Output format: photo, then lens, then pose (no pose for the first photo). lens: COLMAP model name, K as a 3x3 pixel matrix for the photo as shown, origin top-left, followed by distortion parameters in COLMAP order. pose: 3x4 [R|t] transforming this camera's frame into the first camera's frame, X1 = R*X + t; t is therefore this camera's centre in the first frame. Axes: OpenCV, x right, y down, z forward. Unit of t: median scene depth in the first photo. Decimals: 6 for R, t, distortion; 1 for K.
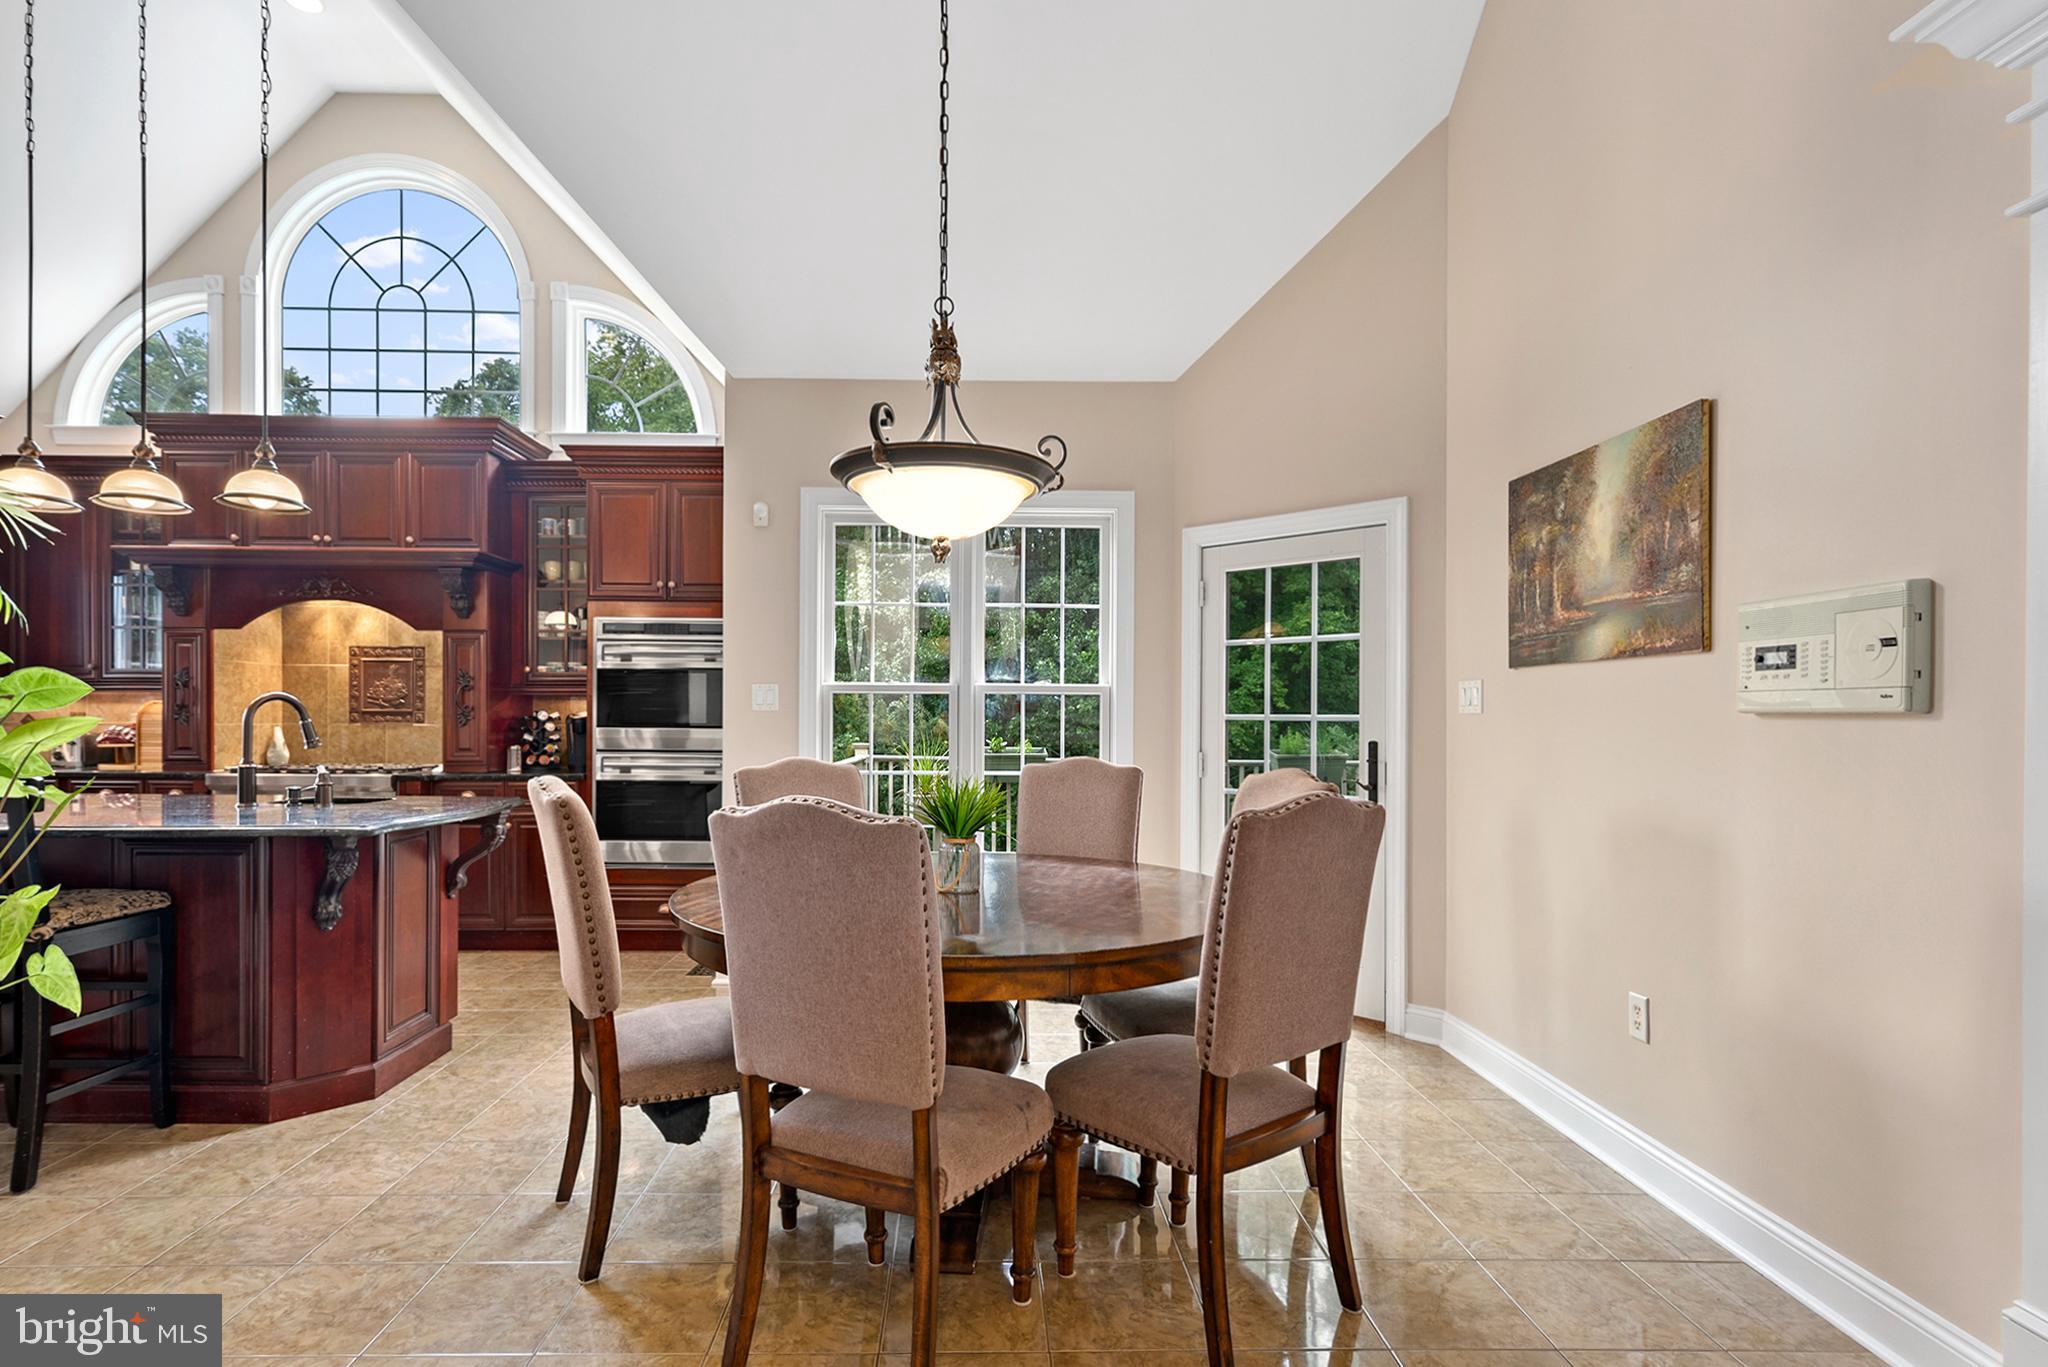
lens RADIAL K [[968.0, 0, 938.3], [0, 968.0, 733.1], [0, 0, 1]] dist [-0.016624, -0.003463]
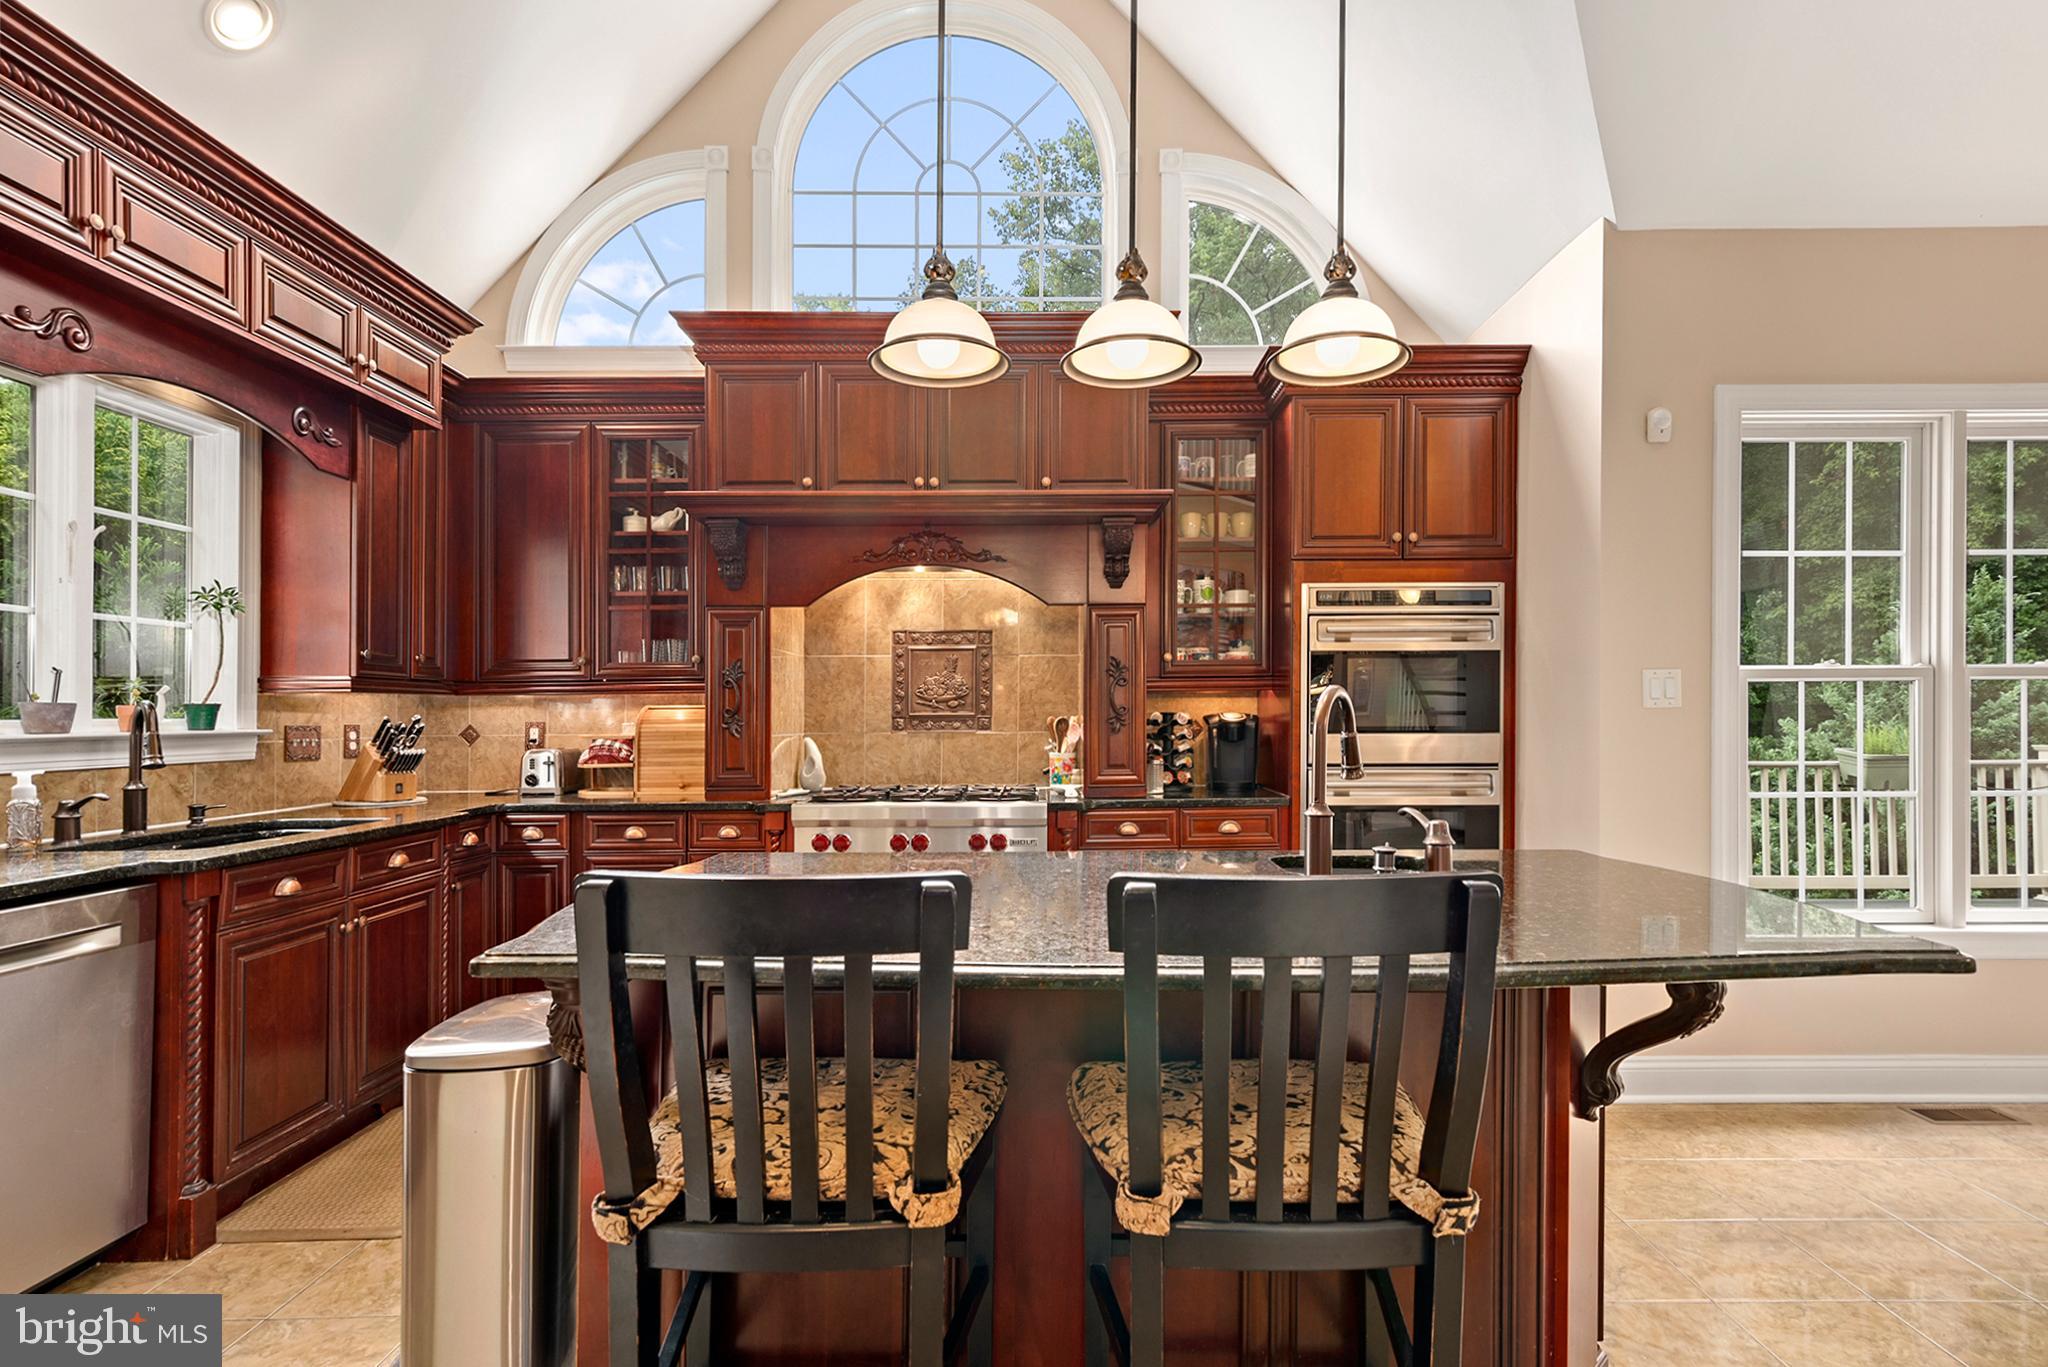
lens RADIAL K [[968.0, 0, 1005.8], [0, 968.0, 723.4], [0, 0, 1]] dist [-0.016624, -0.003463]
pose [[0.999597, -0.013371, -0.025034, -0.525603], [0.013220, 0.999893, -0.006191, -0.011251], [0.025114, 0.005857, 0.999667, 0.244253]]
